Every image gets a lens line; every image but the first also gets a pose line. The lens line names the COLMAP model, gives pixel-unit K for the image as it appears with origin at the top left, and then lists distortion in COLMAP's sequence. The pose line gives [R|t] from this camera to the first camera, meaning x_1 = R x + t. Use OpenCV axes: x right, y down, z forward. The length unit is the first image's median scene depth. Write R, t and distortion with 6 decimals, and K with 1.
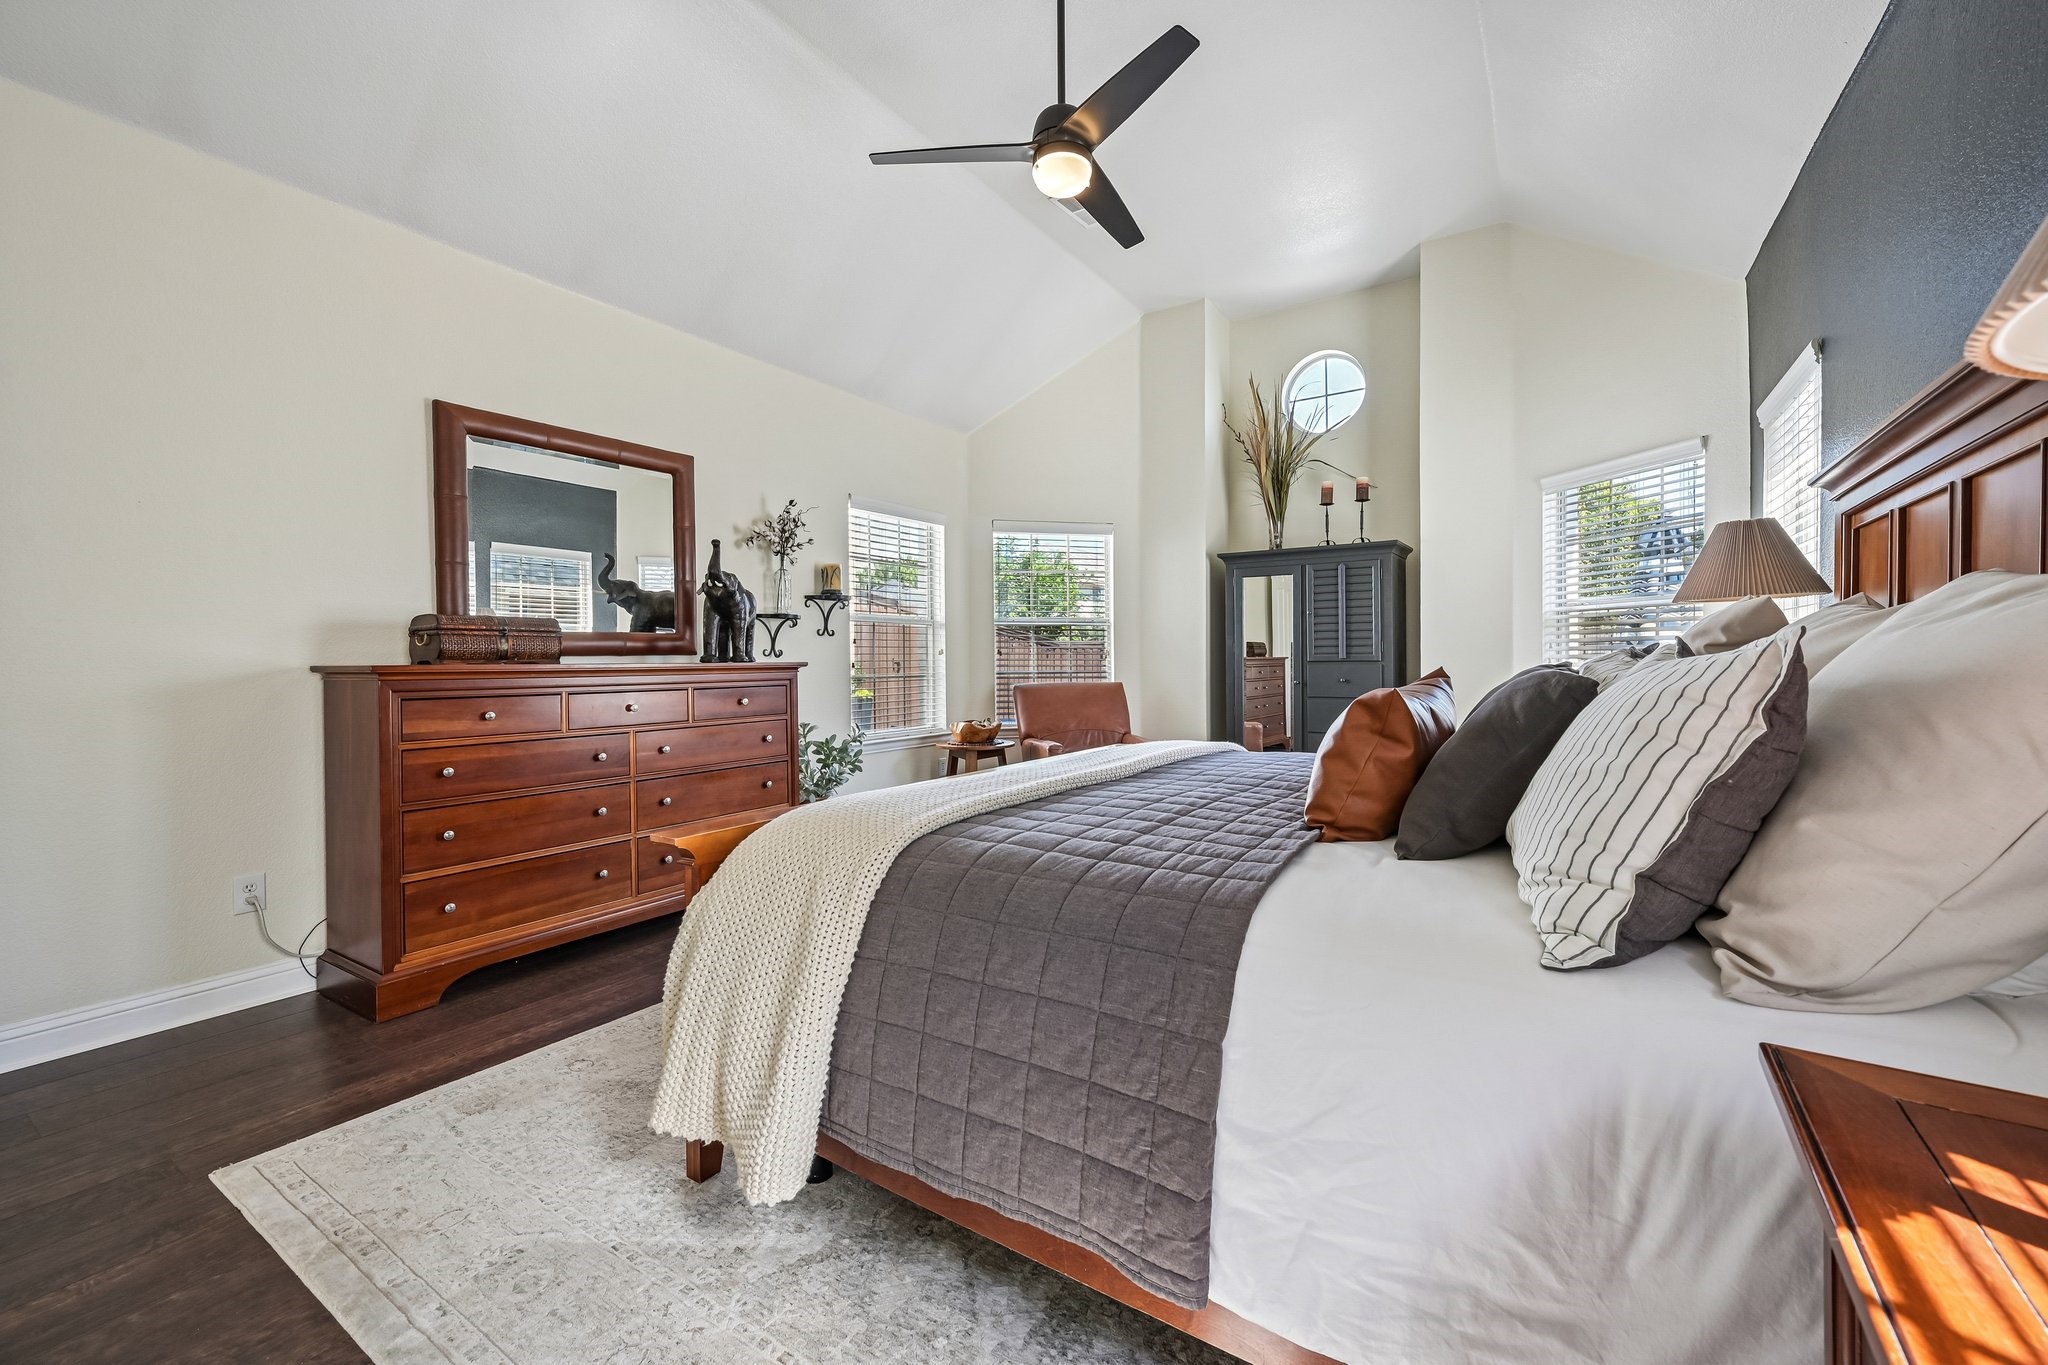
lens RADIAL K [[832.3, 0, 1029.6], [0, 832.3, 679.1], [0, 0, 1]] dist [0.003487, 0.000352]
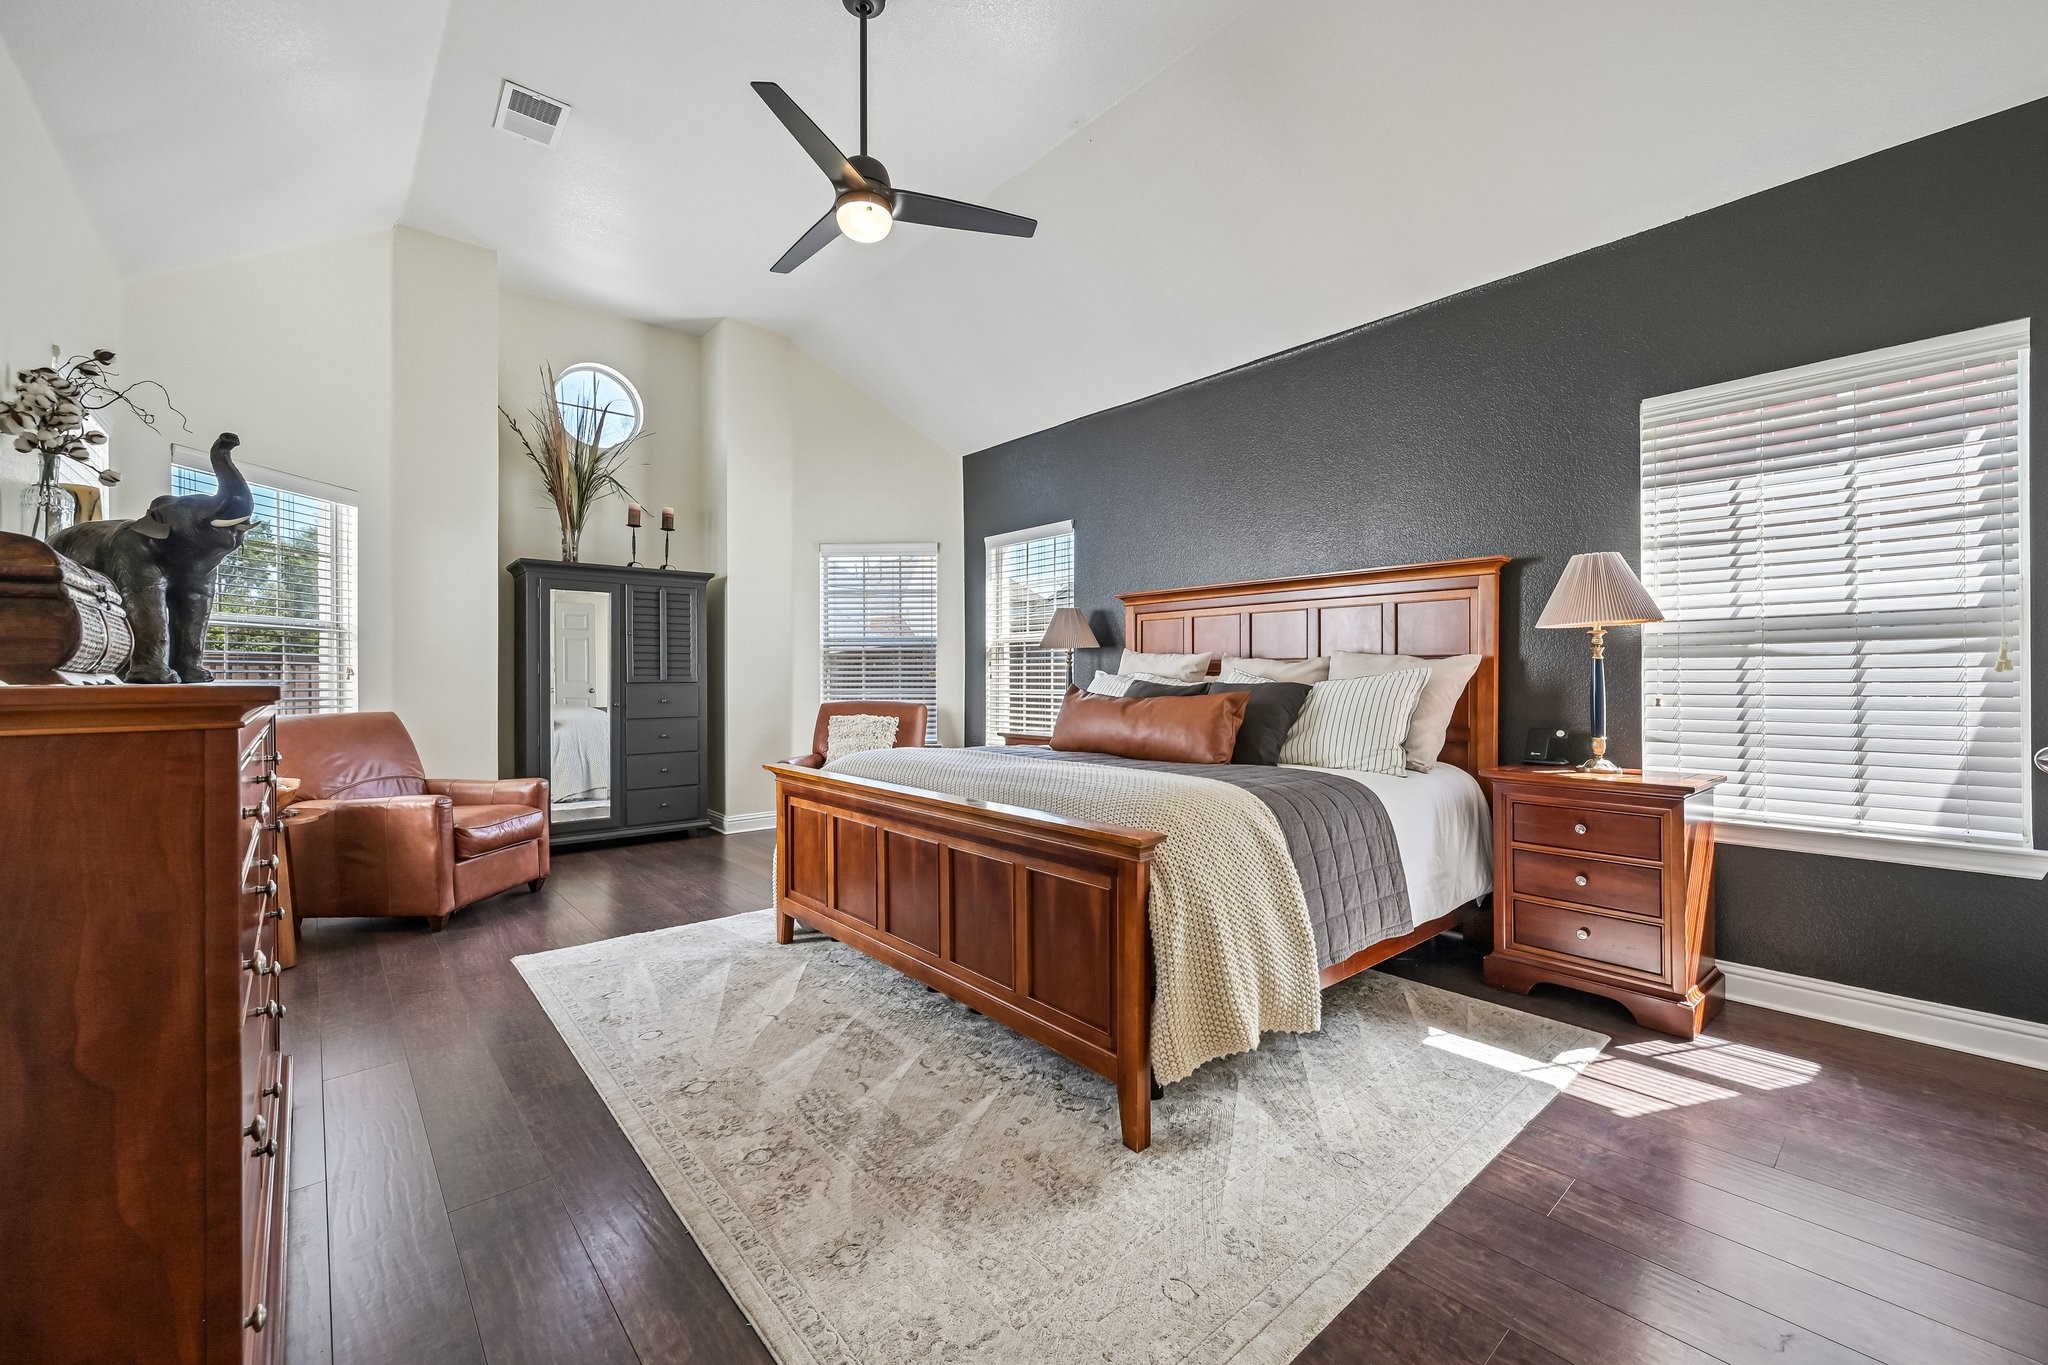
lens RADIAL K [[832.3, 0, 1017.9], [0, 832.3, 677.2], [0, 0, 1]] dist [0.003487, 0.000352]
pose [[0.280884, 0.001895, 0.959740, -0.478390], [0.018005, 0.999812, -0.007243, -0.012295], [-0.959573, 0.019314, 0.280797, 0.278672]]
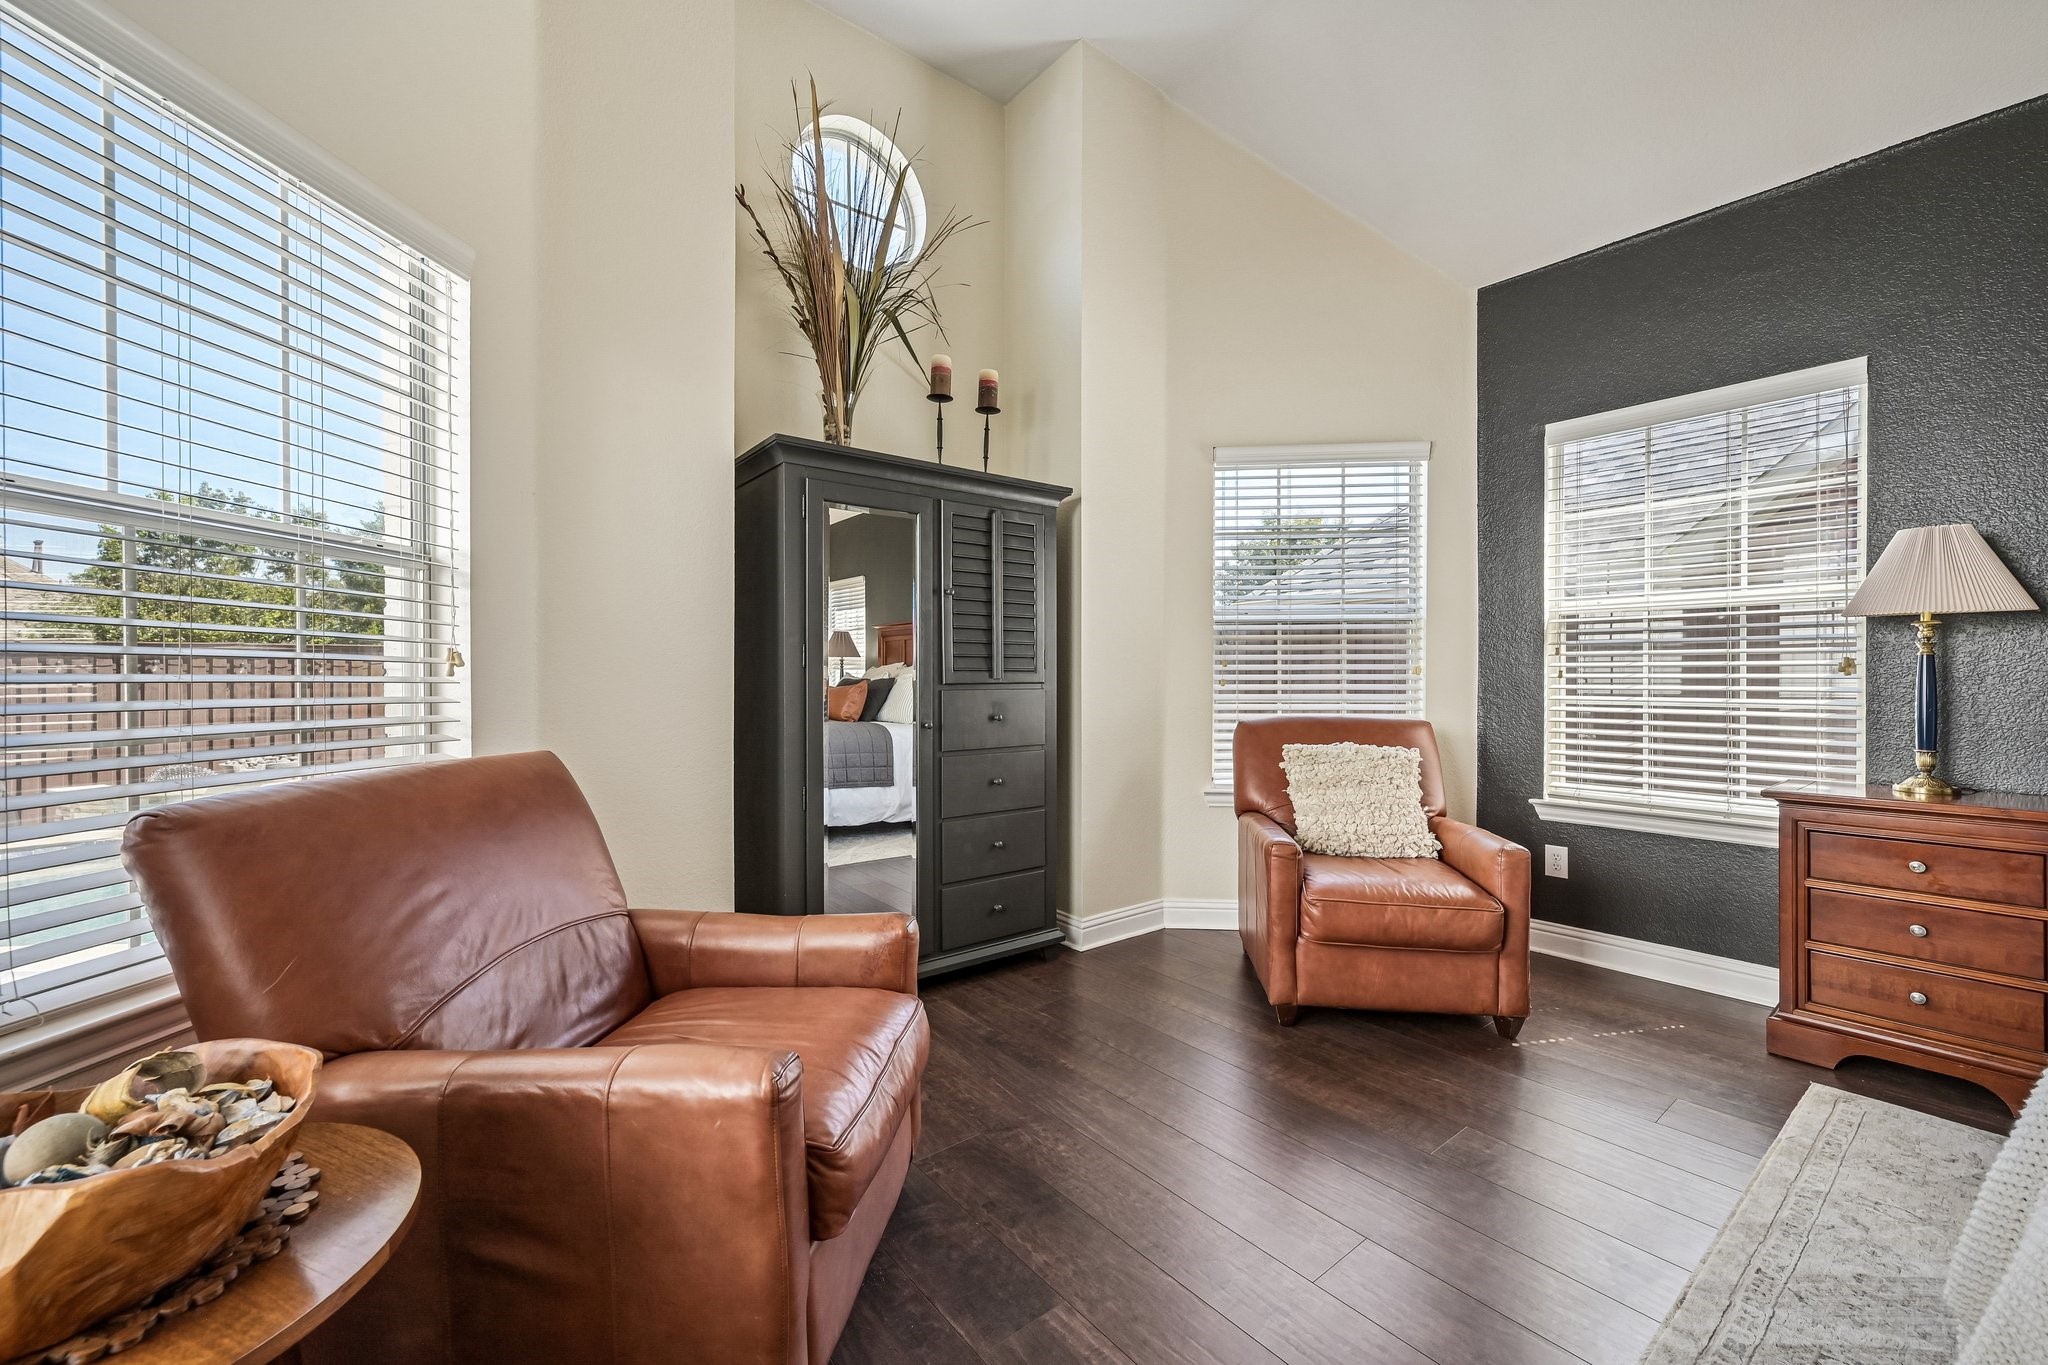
lens RADIAL K [[832.3, 0, 1033.6], [0, 832.3, 677.6], [0, 0, 1]] dist [0.003487, 0.000352]
pose [[0.309683, 0.001836, 0.950838, -0.147959], [0.015672, 0.999852, -0.007035, -0.020658], [-0.950711, 0.017080, 0.309609, 0.777327]]
